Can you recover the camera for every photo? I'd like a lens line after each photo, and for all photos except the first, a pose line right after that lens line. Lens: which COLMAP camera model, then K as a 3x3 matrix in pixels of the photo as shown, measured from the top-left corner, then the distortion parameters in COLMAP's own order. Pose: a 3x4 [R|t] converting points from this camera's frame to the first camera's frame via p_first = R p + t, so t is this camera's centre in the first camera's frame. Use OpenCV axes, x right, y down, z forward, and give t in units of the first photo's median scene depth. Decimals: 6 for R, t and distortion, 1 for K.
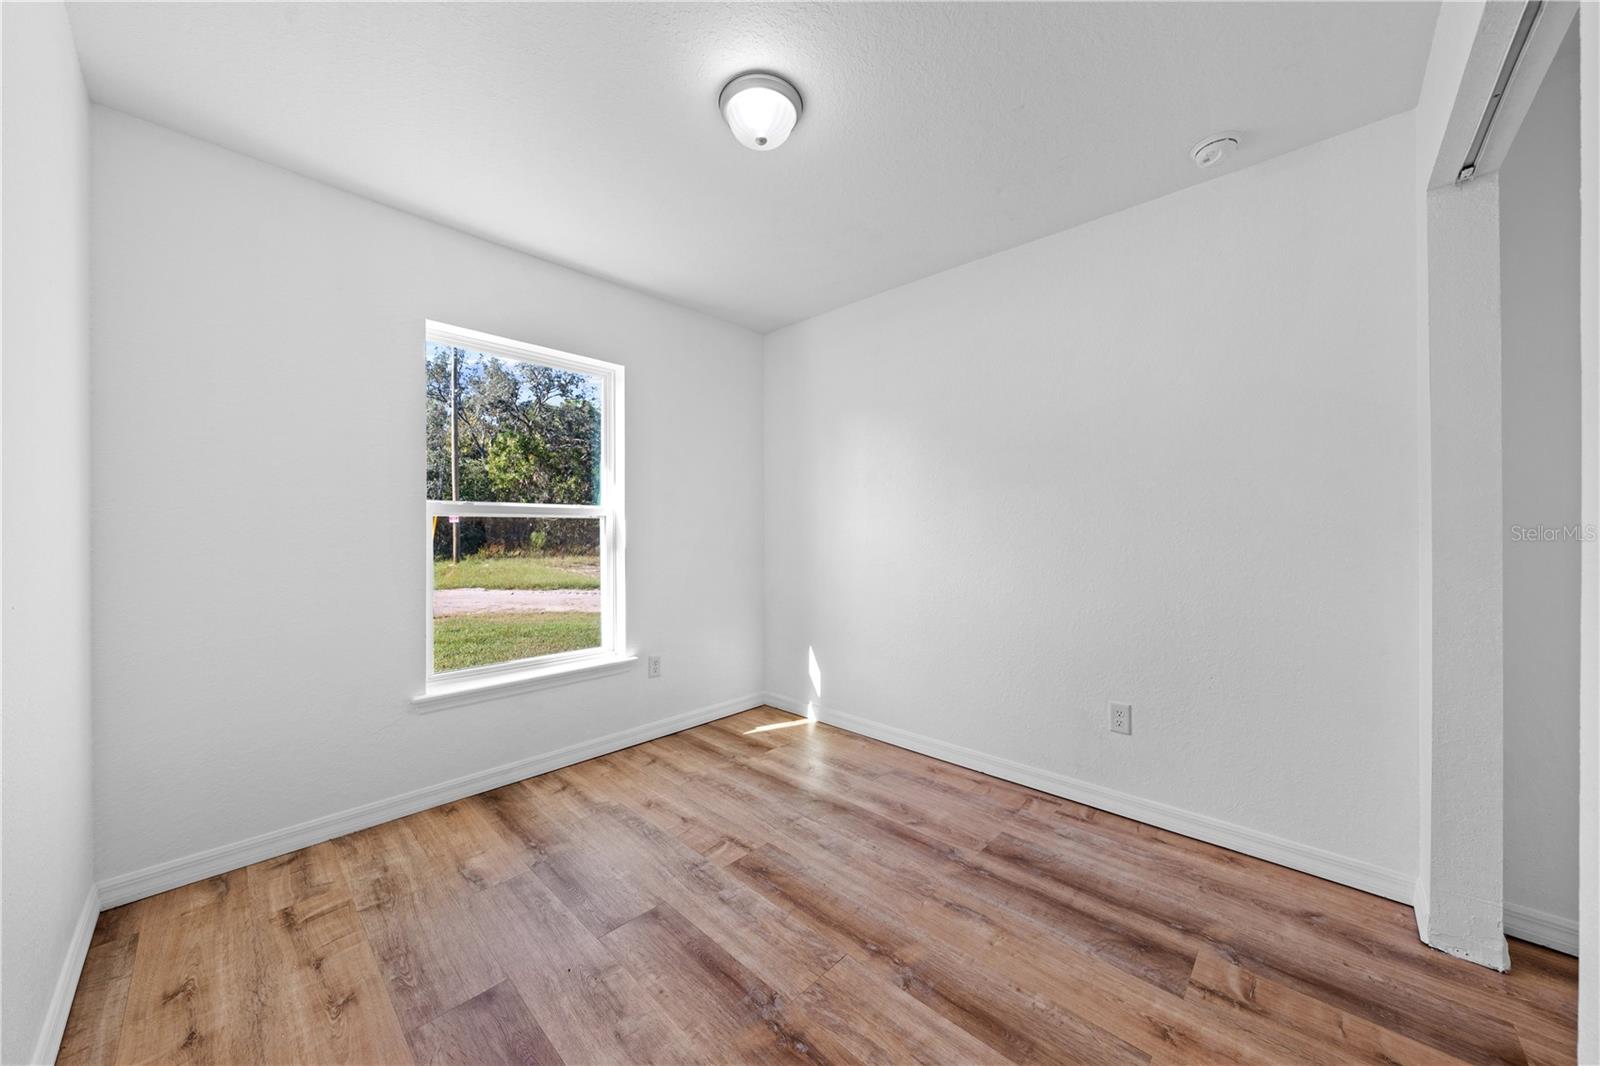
lens RADIAL K [[554.7, 0, 799.5], [0, 554.7, 532.8], [0, 0, 1]] dist [-0.001790, 0.000294]
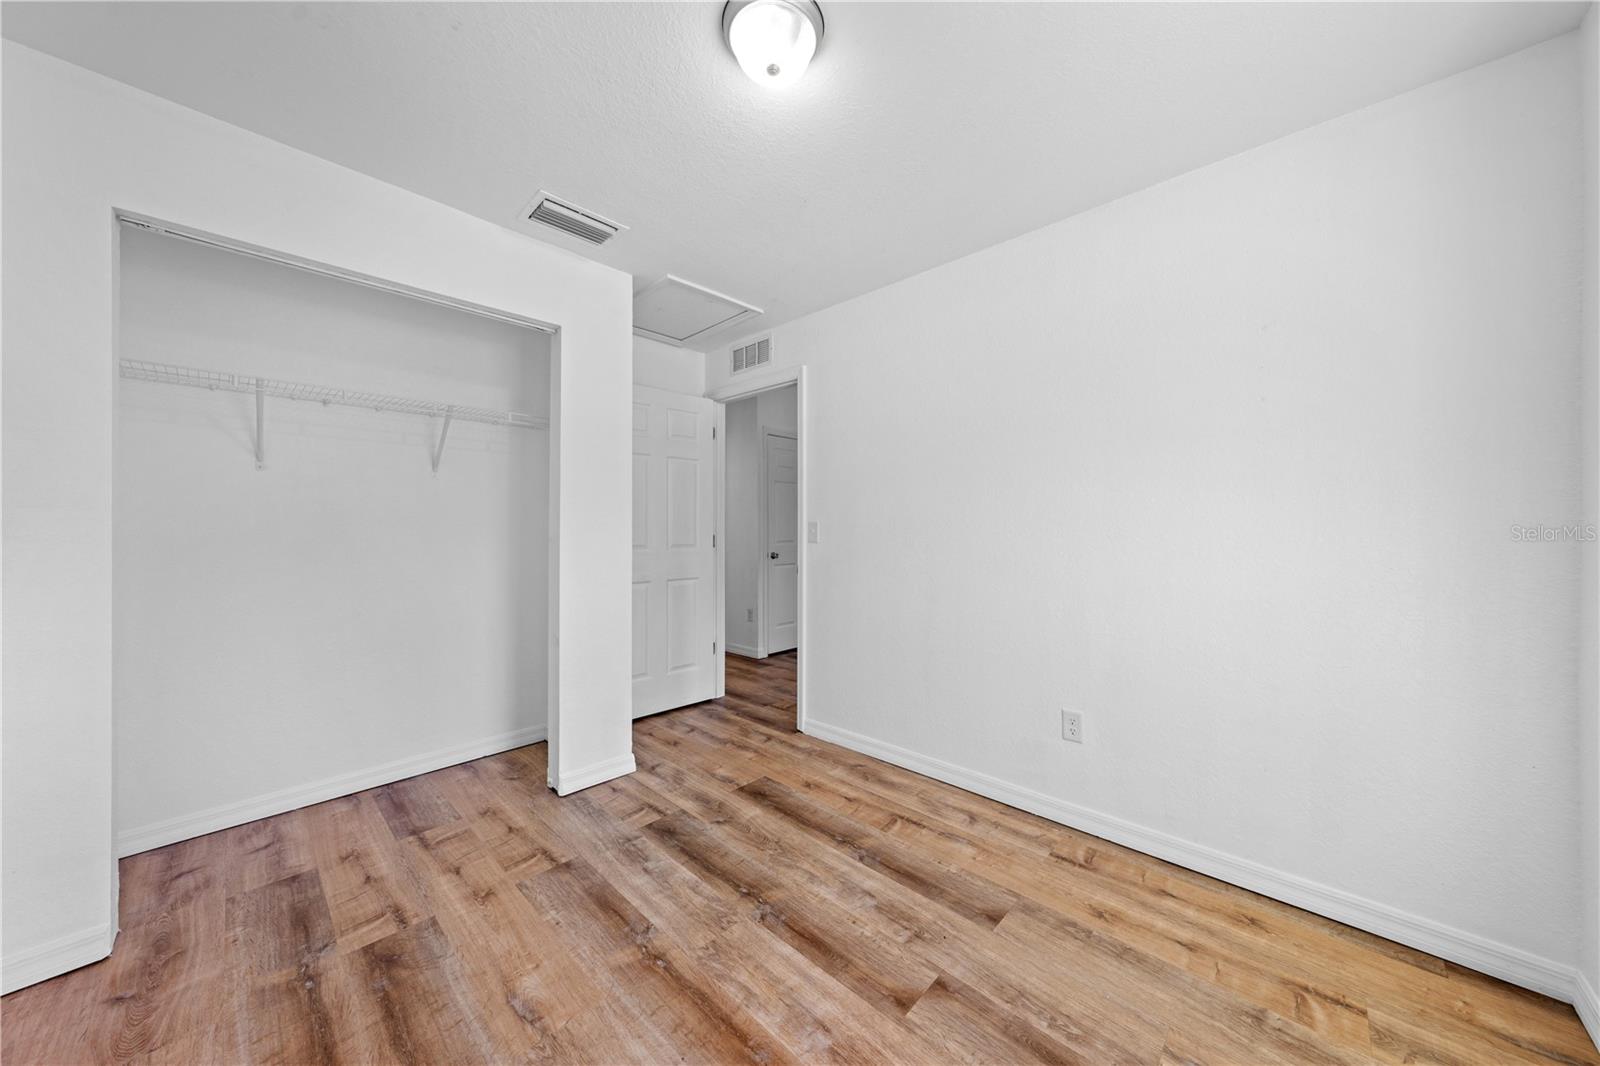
lens RADIAL K [[543.4, 0, 798.9], [0, 543.4, 529.5], [0, 0, 1]] dist [-0.002839, -0.000248]
pose [[-0.999990, 0.000351, 0.004483, -0.121986], [0.000363, 0.999996, 0.002826, -0.029685], [-0.004482, 0.002828, -0.999986, 1.984358]]
